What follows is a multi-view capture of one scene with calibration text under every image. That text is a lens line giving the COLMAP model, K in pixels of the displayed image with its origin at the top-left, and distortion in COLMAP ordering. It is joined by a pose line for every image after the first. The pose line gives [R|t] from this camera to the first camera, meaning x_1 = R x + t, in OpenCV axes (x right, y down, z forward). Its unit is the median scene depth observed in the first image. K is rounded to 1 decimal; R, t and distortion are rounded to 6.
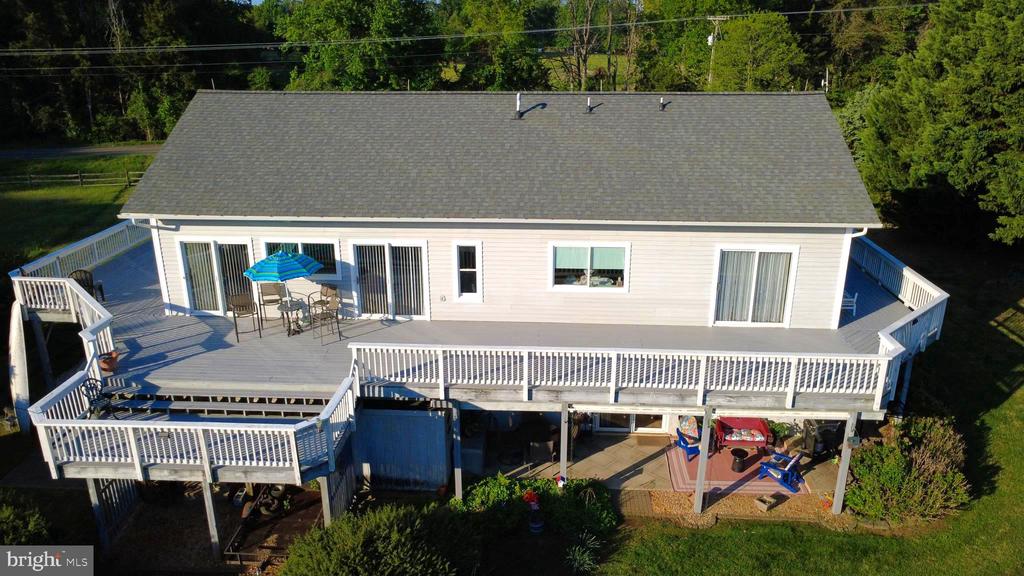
lens RADIAL K [[751.7, 0, 512.0], [0, 751.7, 288.0], [0, 0, 1]] dist [0.002925, 0.001769]
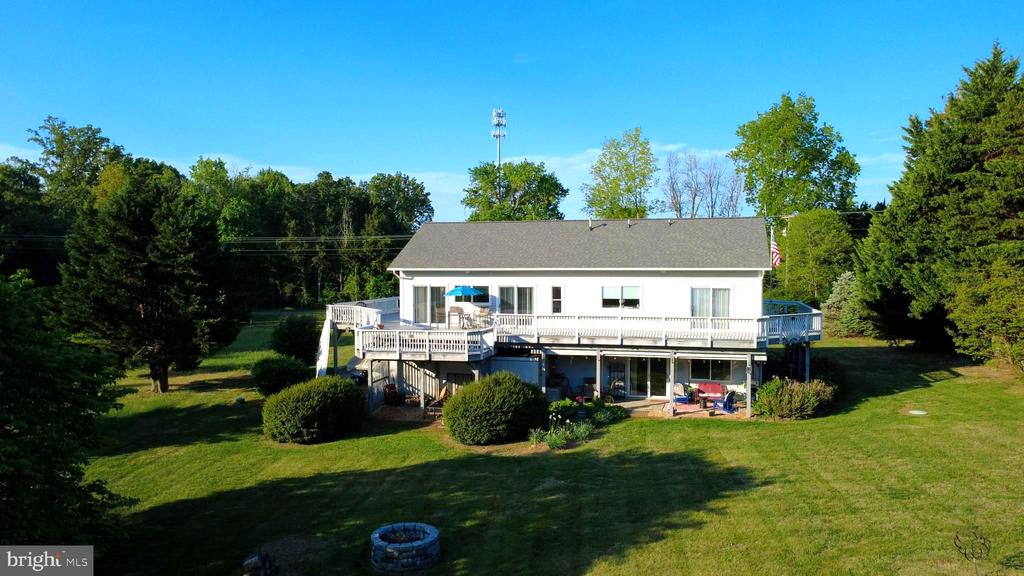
lens RADIAL K [[751.7, 0, 512.0], [0, 751.7, 288.0], [0, 0, 1]] dist [0.002925, 0.001769]
pose [[0.980422, 0.006251, -0.196809, 0.202265], [-0.063927, 0.955460, -0.288113, 0.498750], [0.186242, 0.295054, 0.937154, -0.800434]]
